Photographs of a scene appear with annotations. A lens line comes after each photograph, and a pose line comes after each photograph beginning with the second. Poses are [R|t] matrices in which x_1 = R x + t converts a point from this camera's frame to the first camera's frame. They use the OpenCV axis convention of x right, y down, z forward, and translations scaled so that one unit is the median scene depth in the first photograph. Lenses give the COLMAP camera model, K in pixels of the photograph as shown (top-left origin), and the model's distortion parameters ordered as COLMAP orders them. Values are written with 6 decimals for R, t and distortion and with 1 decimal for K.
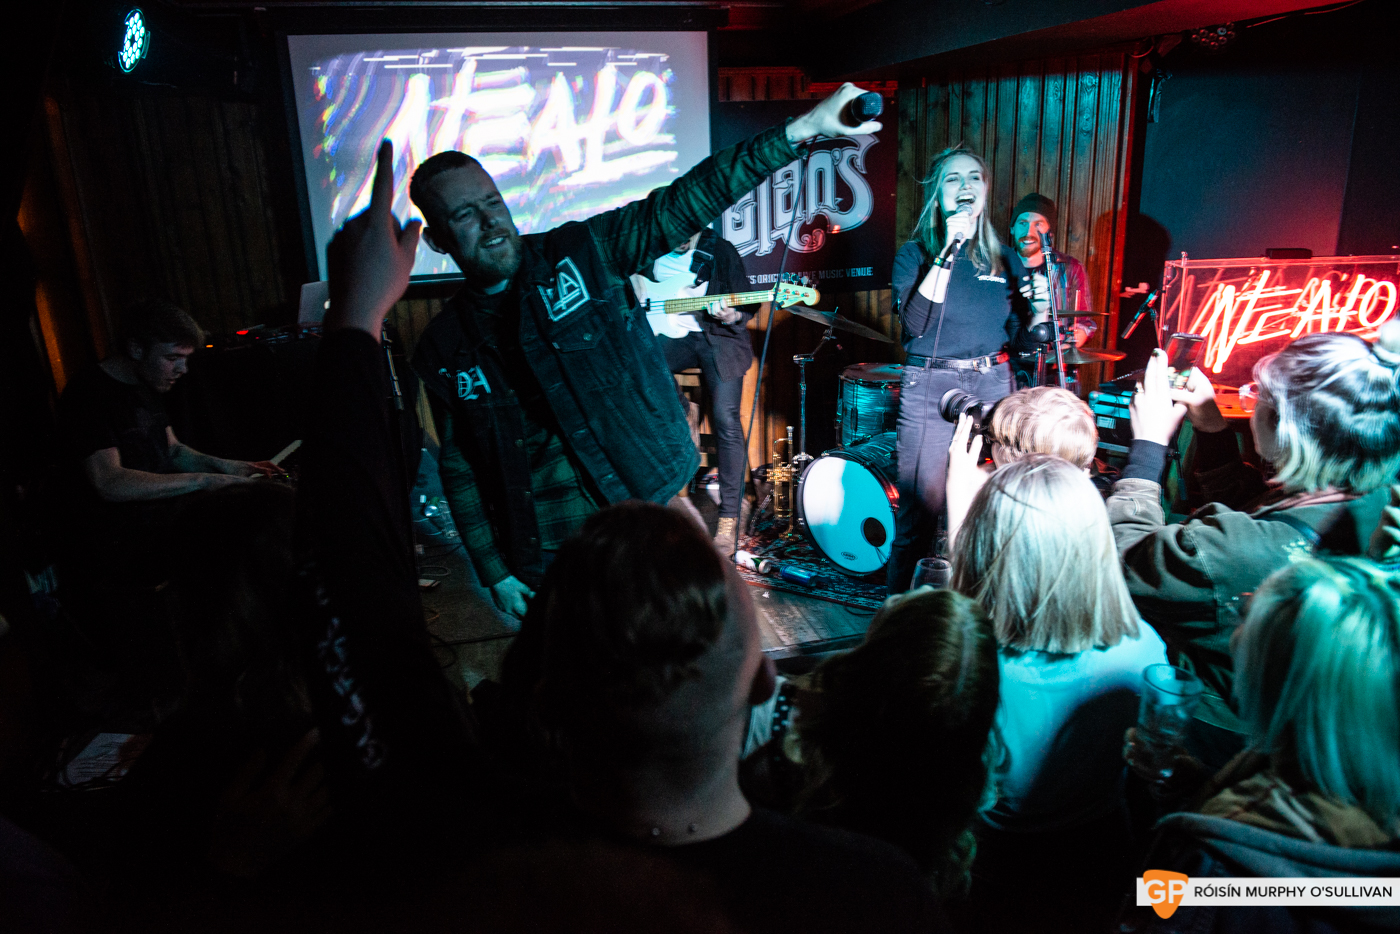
lens RADIAL K [[937.8, 0, 707.0], [0, 937.8, 482.1], [0, 0, 1]] dist [-0.063671, -0.012475]
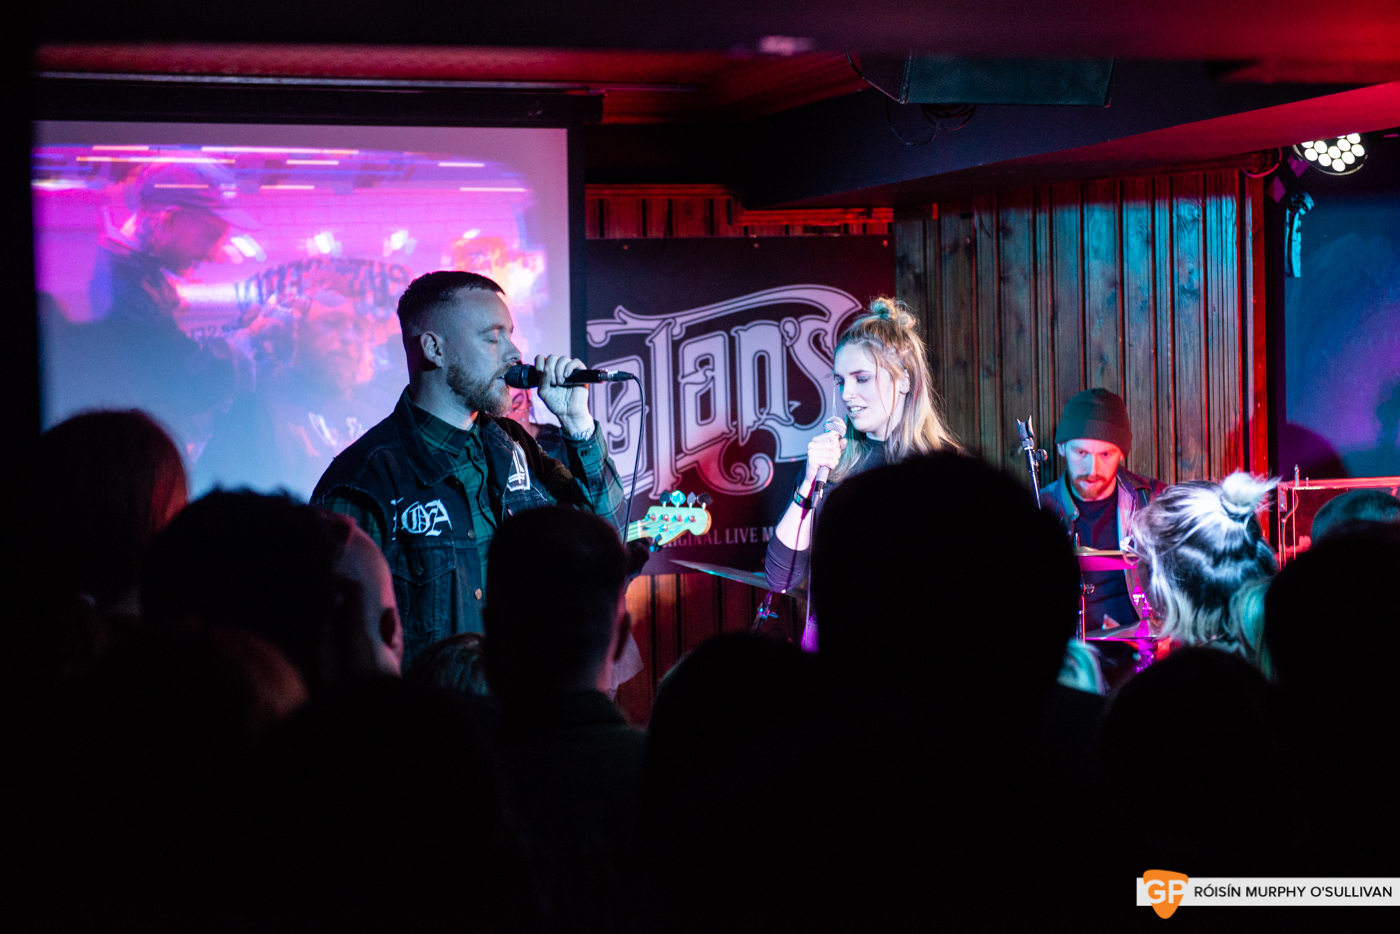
lens RADIAL K [[2641.6, 0, 701.3], [0, 2641.6, 462.1], [0, 0, 1]] dist [0.032779, 0.000000]
pose [[0.998017, 0.010190, 0.062115, -0.017751], [0.007837, 0.959016, -0.283245, 0.214428], [-0.062455, 0.283170, 0.957034, -0.608477]]
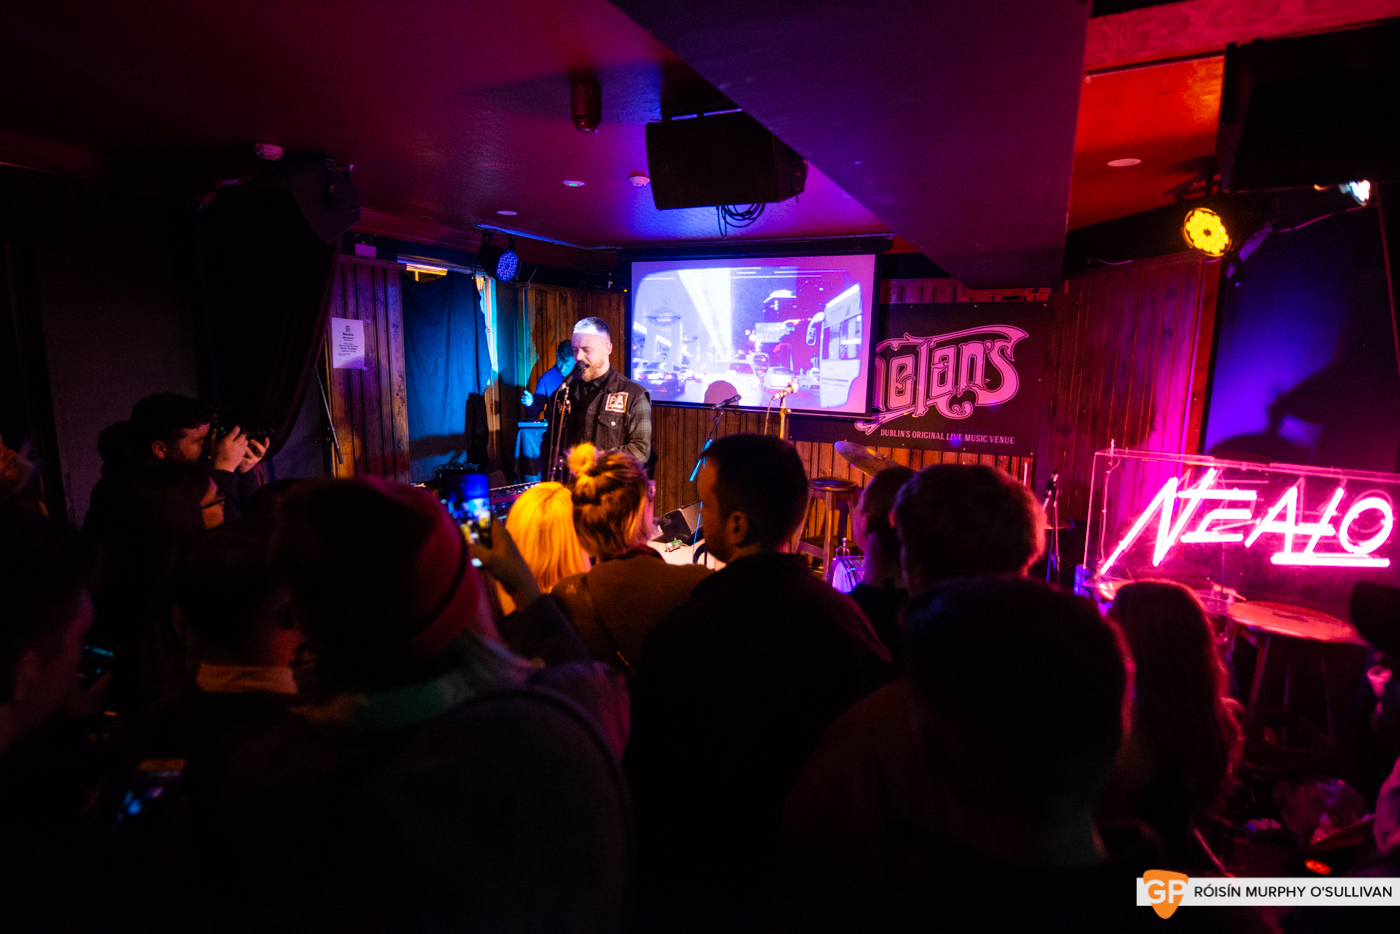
lens RADIAL K [[719.7, 0, 690.6], [0, 719.7, 456.2], [0, 0, 1]] dist [-0.007014, -0.000818]
pose [[0.766816, 0.145570, -0.625142, 0.513580], [-0.248247, 0.965412, -0.079702, -0.036233], [0.591918, 0.216306, 0.776431, 0.052488]]
